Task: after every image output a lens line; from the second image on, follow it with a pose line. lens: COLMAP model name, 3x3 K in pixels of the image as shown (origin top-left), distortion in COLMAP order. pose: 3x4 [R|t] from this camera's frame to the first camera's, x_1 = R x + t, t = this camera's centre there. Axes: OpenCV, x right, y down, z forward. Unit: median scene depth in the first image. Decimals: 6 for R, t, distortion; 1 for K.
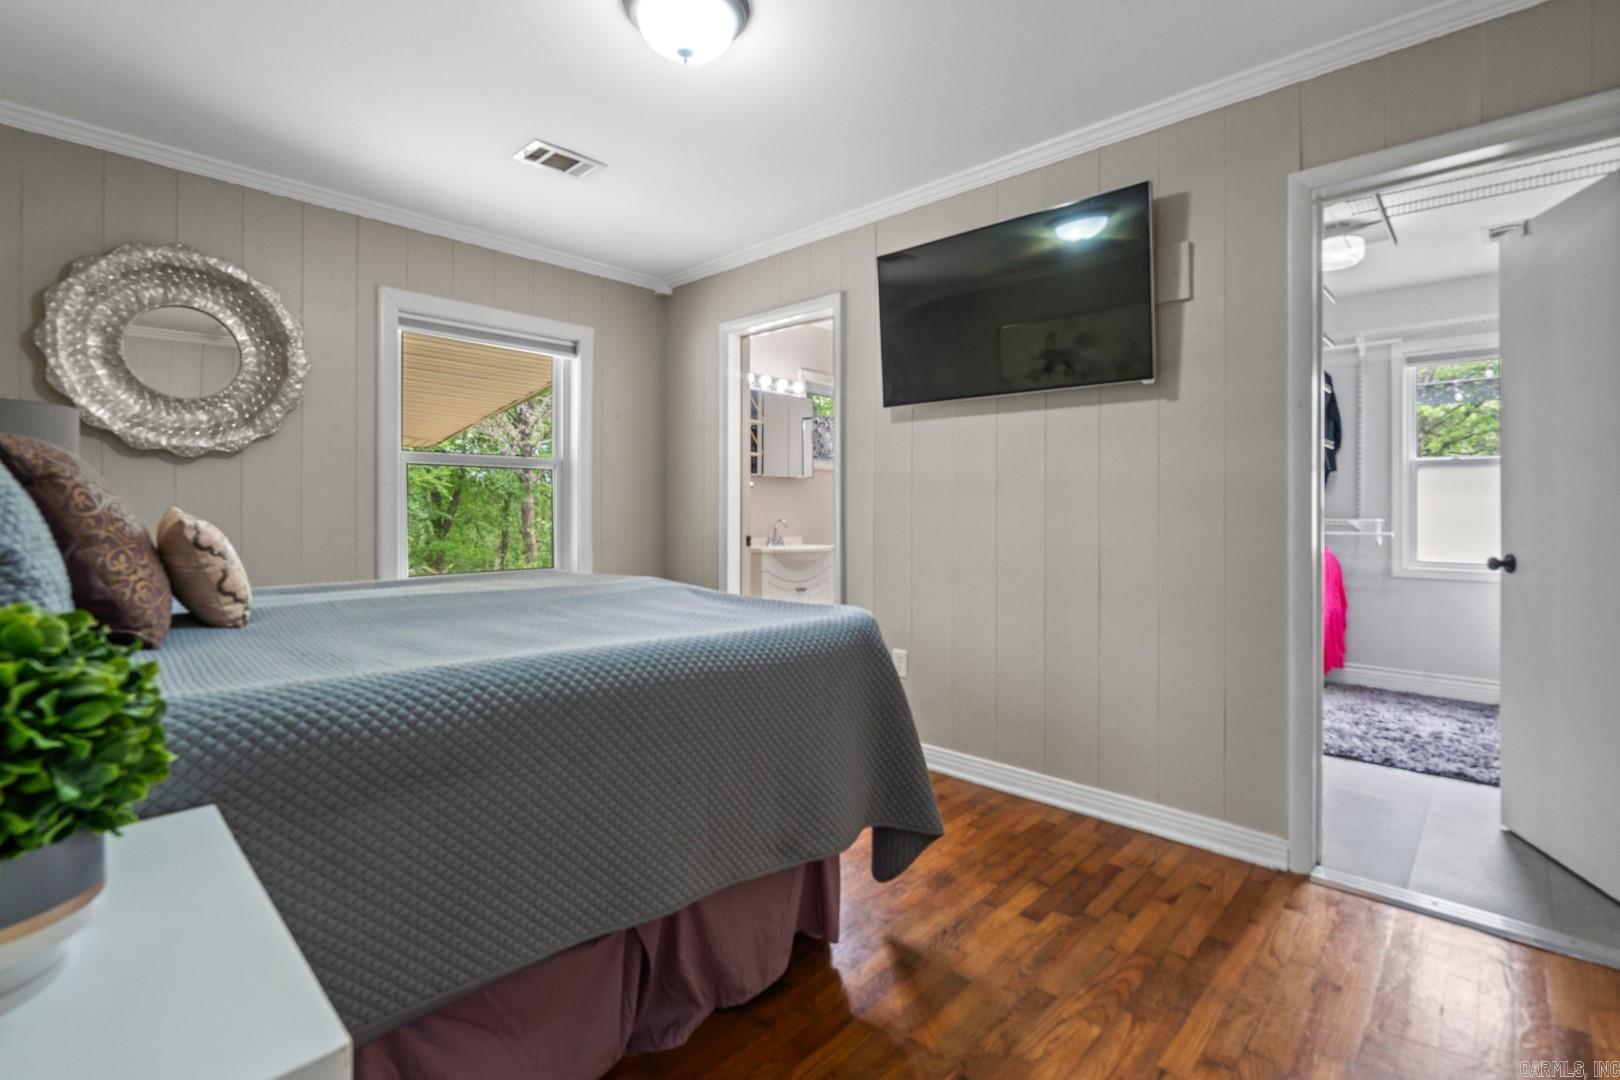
lens RADIAL K [[765.4, 0, 815.9], [0, 765.4, 504.7], [0, 0, 1]] dist [-0.002151, -0.000062]
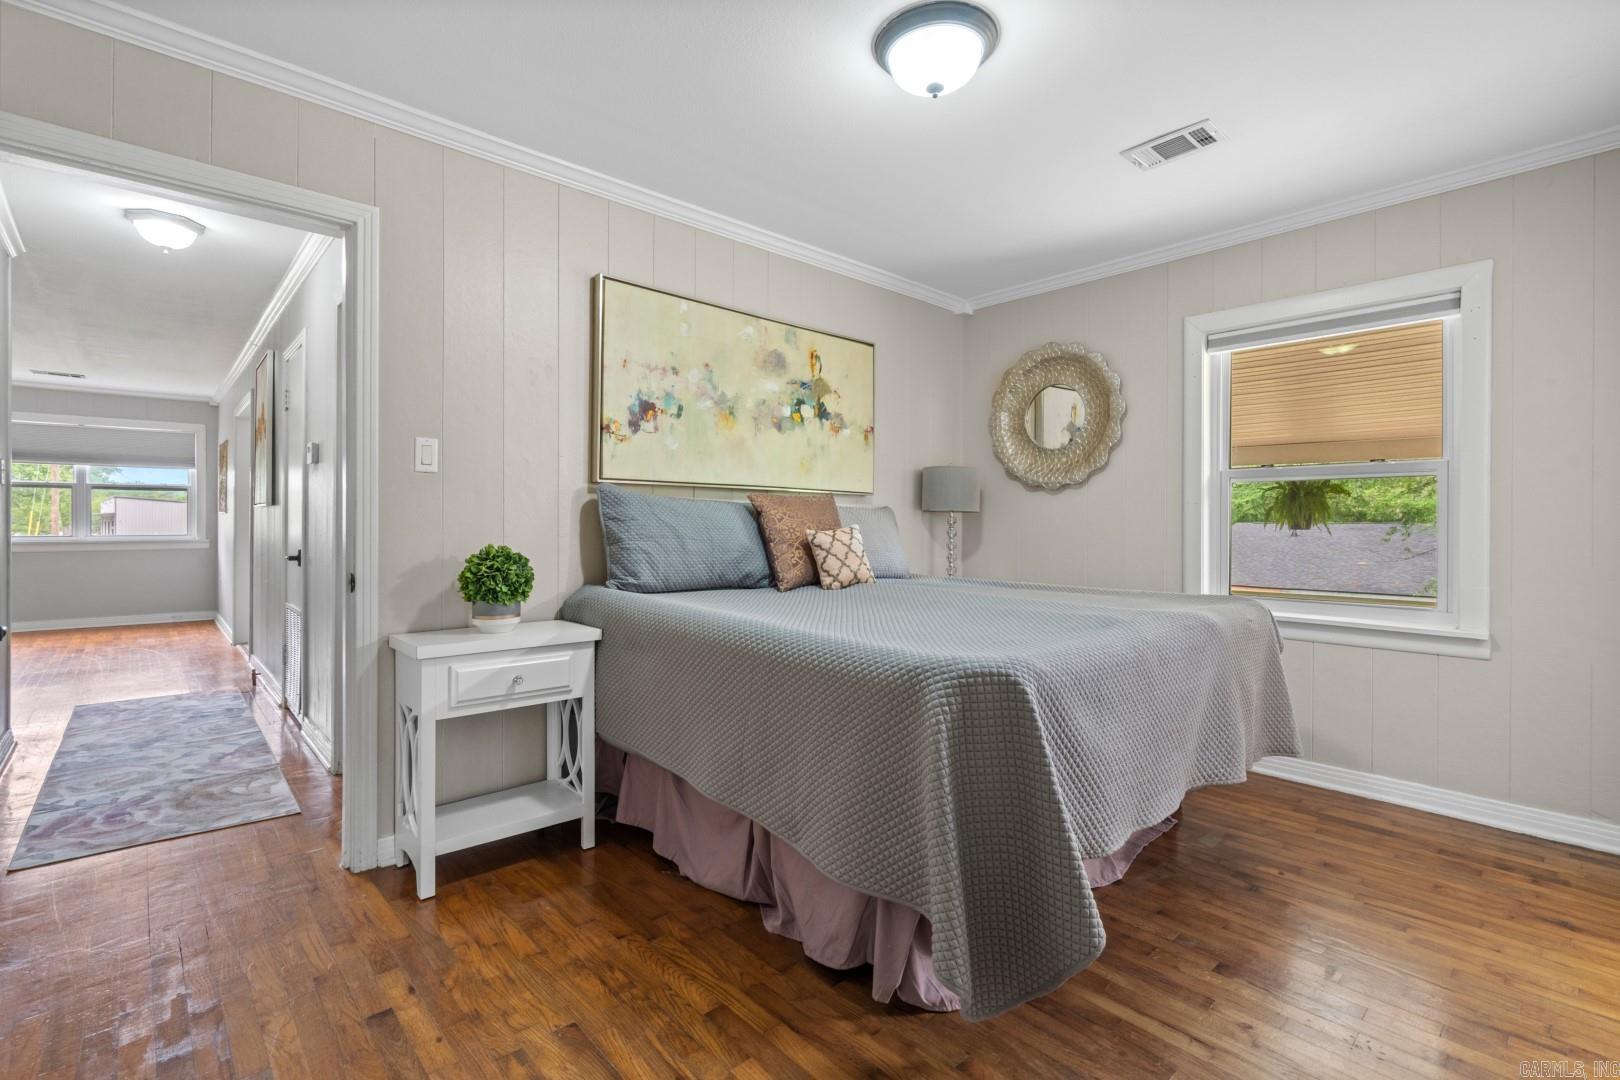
lens RADIAL K [[729.0, 0, 800.1], [0, 729.0, 538.0], [0, 0, 1]] dist [-0.000375, -0.000059]
pose [[-0.091965, 0.021961, -0.995520, 0.610801], [0.001995, 0.999759, 0.021870, -0.001865], [0.995760, 0.000026, -0.091986, 0.674347]]
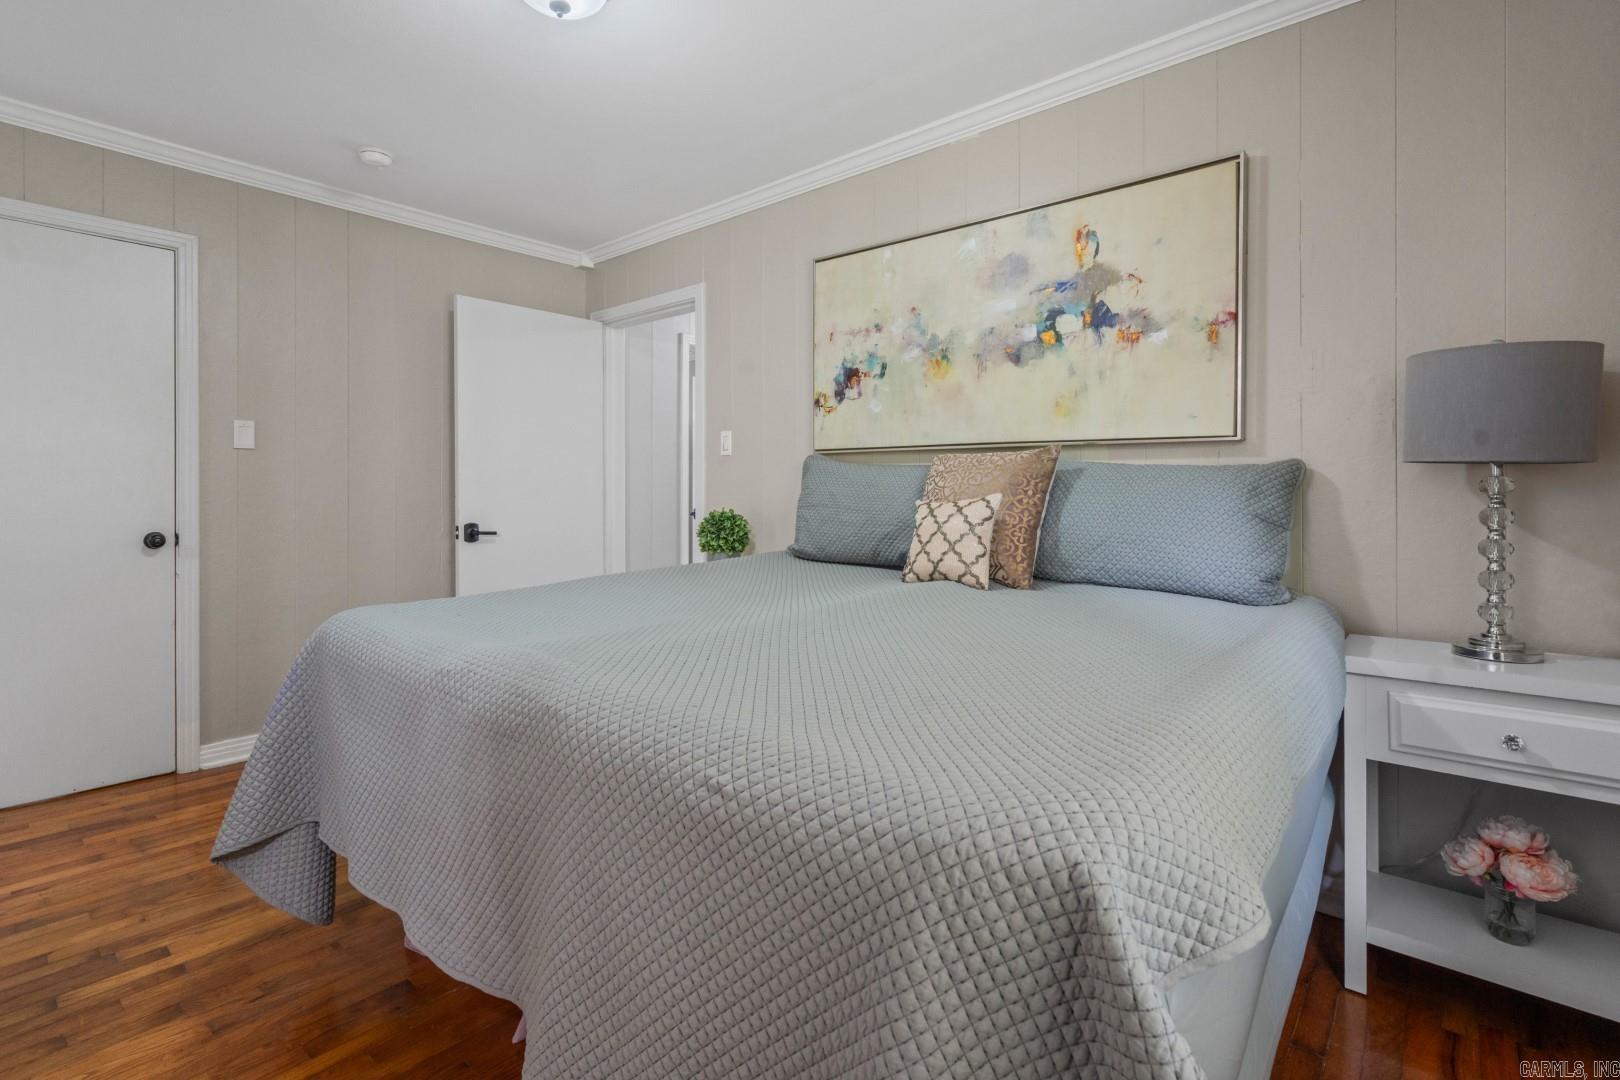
lens RADIAL K [[765.4, 0, 815.9], [0, 765.4, 504.7], [0, 0, 1]] dist [-0.002151, -0.000062]
pose [[-0.999312, 0.001992, -0.037035, -0.344961], [0.001447, 0.999890, 0.014738, 0.001159], [0.037060, 0.014674, -0.999205, 1.454888]]
